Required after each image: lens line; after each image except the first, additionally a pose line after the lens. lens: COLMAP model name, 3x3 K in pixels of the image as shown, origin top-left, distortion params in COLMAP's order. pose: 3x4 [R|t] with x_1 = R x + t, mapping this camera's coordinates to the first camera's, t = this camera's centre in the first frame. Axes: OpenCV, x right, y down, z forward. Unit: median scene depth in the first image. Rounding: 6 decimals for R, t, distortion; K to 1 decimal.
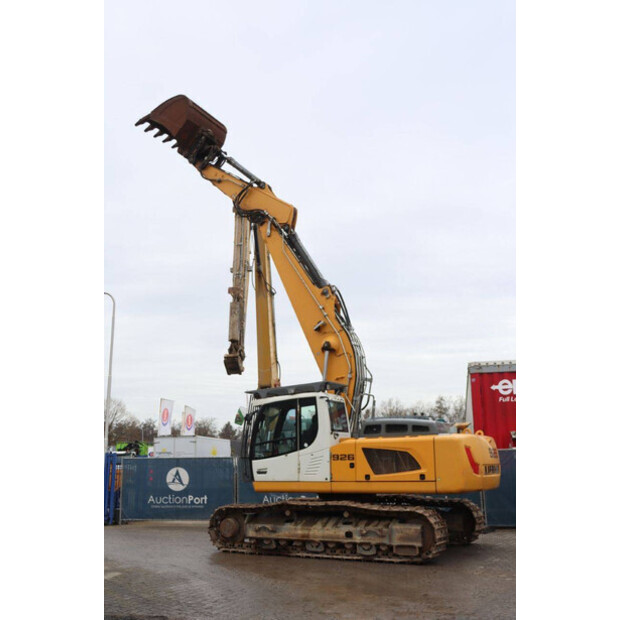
lens RADIAL K [[649.7, 0, 310.0], [0, 649.7, 310.0], [0, 0, 1]] dist [-0.047929, 0.019163]
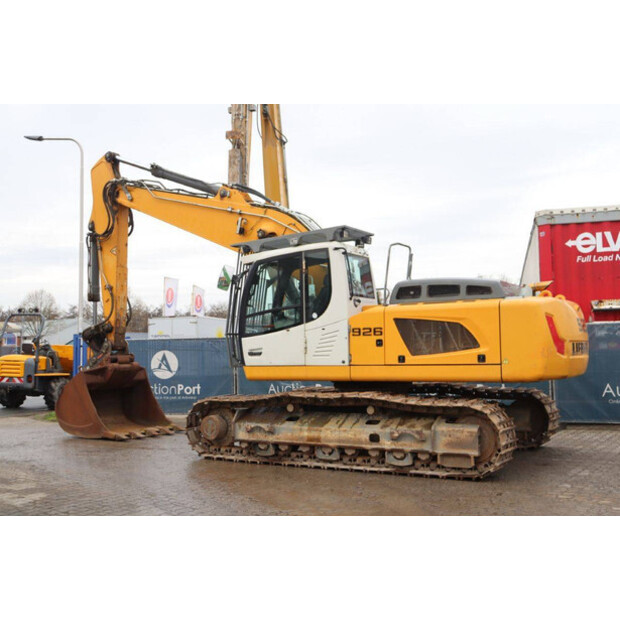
lens RADIAL K [[694.6, 0, 310.0], [0, 694.6, 310.0], [0, 0, 1]] dist [-0.052966, 0.005696]
pose [[0.999201, -0.007229, -0.039316, 0.018777], [0.013971, 0.984643, 0.174023, 0.069495], [0.037454, -0.174433, 0.983957, 0.250953]]
